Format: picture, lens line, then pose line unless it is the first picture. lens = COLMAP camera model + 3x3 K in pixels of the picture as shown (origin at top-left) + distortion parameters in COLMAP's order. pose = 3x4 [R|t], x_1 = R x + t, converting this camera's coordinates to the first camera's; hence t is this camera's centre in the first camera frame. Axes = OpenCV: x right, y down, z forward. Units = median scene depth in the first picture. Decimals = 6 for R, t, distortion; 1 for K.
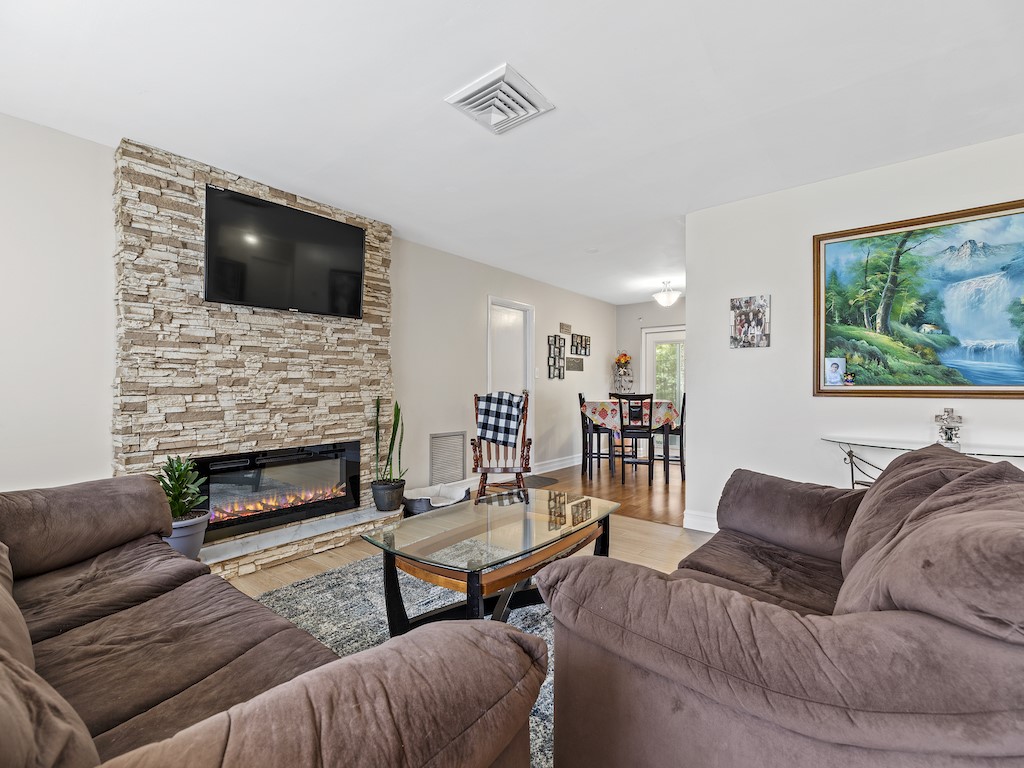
lens RADIAL K [[457.2, 0, 510.2], [0, 457.2, 386.3], [0, 0, 1]] dist [0.006982, -0.000775]
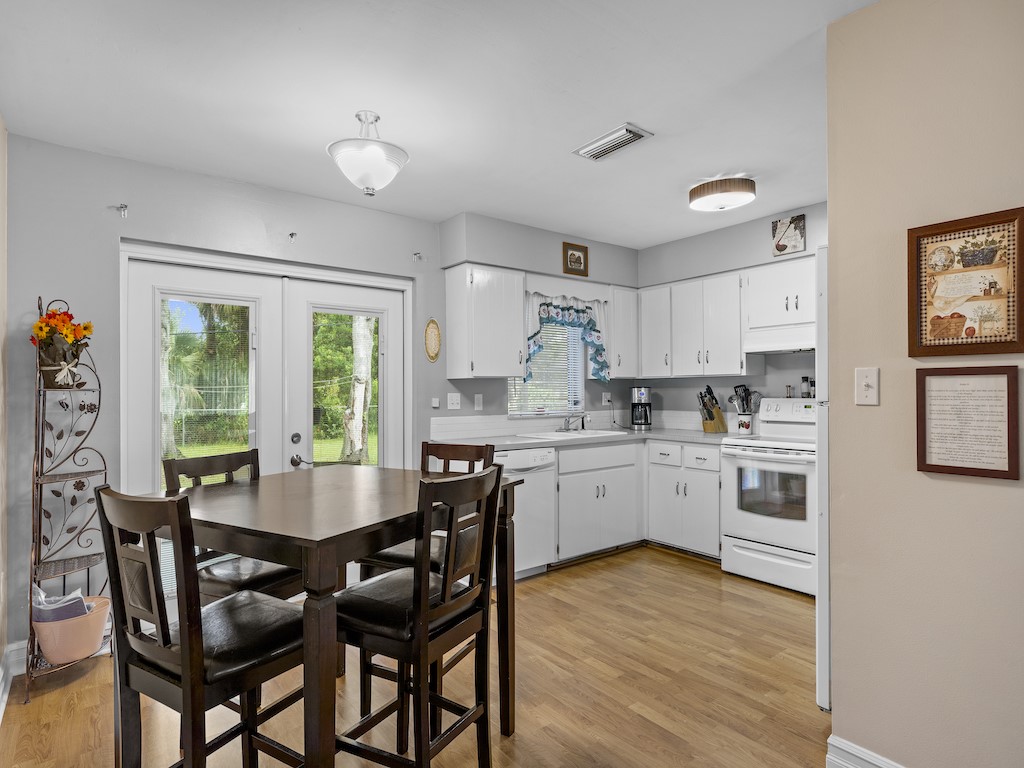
lens RADIAL K [[554.1, 0, 512.0], [0, 554.1, 384.0], [0, 0, 1]] dist [0.000698, -0.000003]
pose [[0.227838, 0.012011, 0.973625, -0.061214], [0.003084, 0.999910, -0.013057, -0.049571], [-0.973694, 0.005978, 0.227780, 1.582656]]
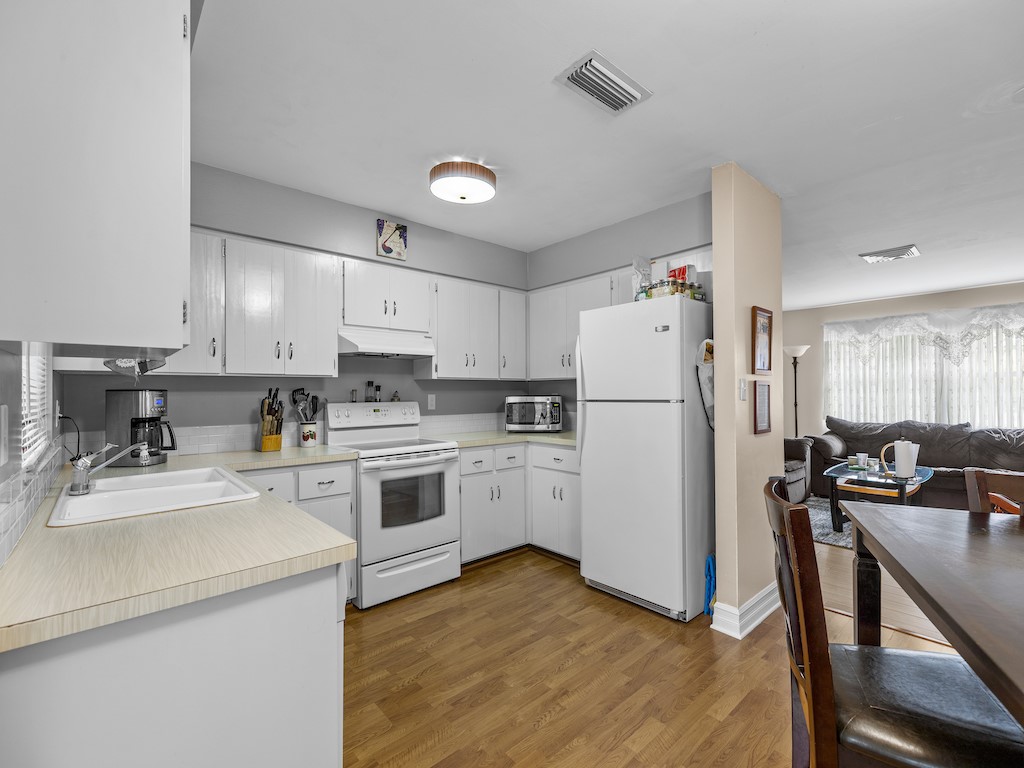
lens RADIAL K [[457.2, 0, 510.2], [0, 457.2, 386.3], [0, 0, 1]] dist [0.006982, -0.000775]
pose [[-0.986453, 0.010160, 0.163731, 0.861411], [0.007743, 0.999852, -0.015394, -0.049641], [-0.163863, -0.013917, -0.986385, 2.230798]]
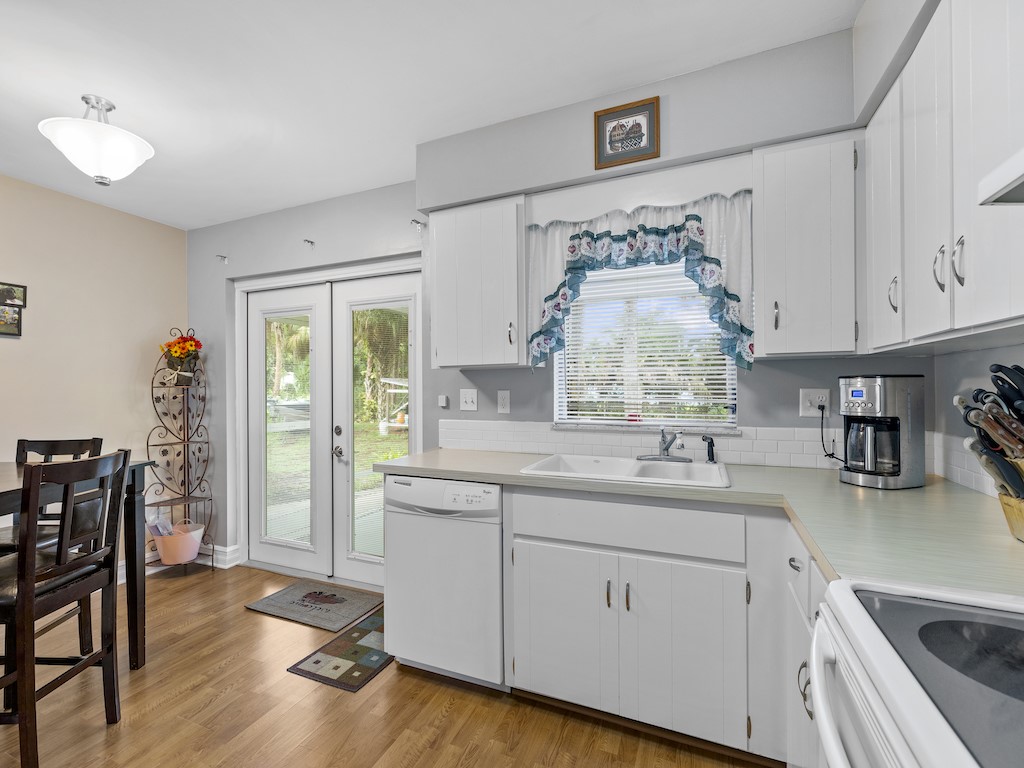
lens RADIAL K [[457.2, 0, 510.2], [0, 457.2, 386.3], [0, 0, 1]] dist [0.006982, -0.000775]
pose [[0.961822, -0.006957, 0.273588, 1.046200], [0.006613, 0.999976, 0.002177, -0.052168], [-0.273597, -0.000285, 0.961844, 1.195821]]
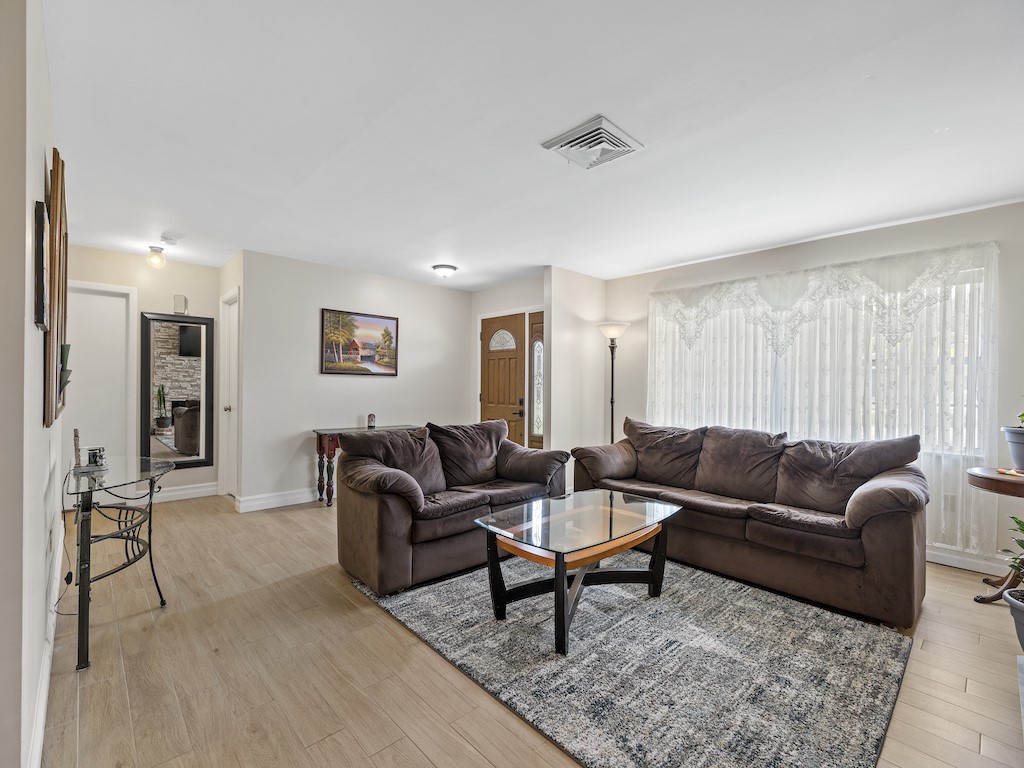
lens RADIAL K [[457.2, 0, 510.2], [0, 457.2, 386.3], [0, 0, 1]] dist [0.006982, -0.000775]
pose [[-0.990974, -0.008657, 0.133774, 0.016763], [-0.008841, 0.999961, -0.000785, -0.036246], [-0.133762, -0.001960, -0.991012, 1.523005]]
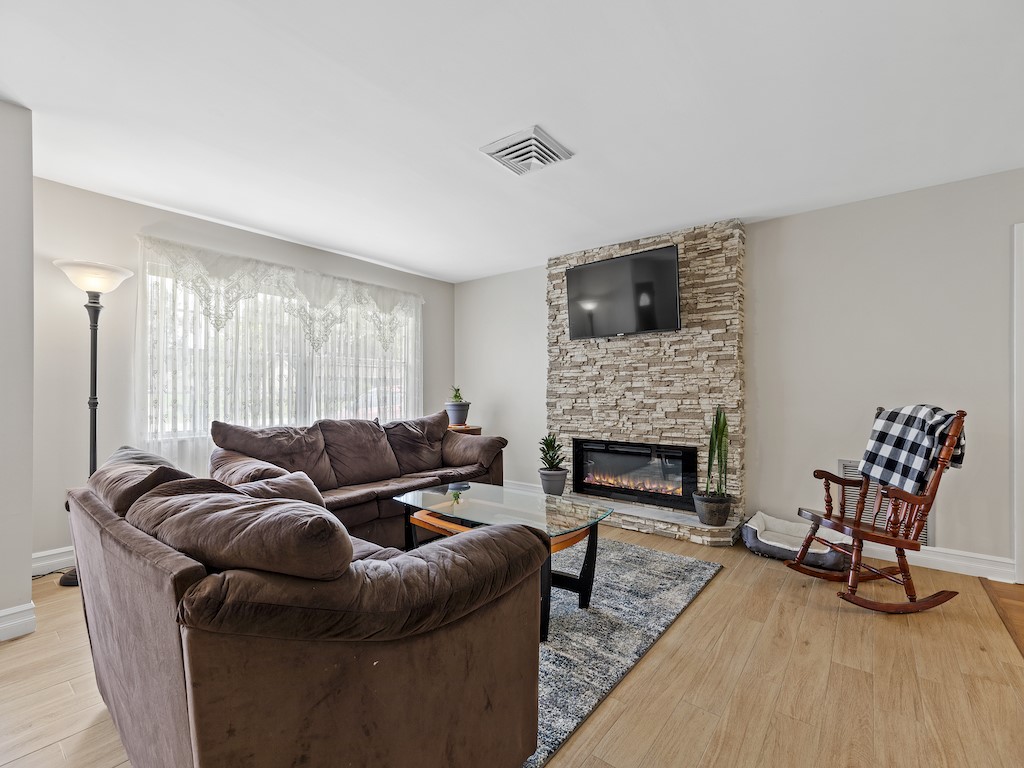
lens RADIAL K [[457.2, 0, 510.2], [0, 457.2, 386.3], [0, 0, 1]] dist [0.006982, -0.000775]
pose [[0.011070, -0.005873, -0.999921, 0.825968], [0.001507, 0.999982, -0.005856, -0.013975], [0.999938, -0.001442, 0.011079, 0.688099]]
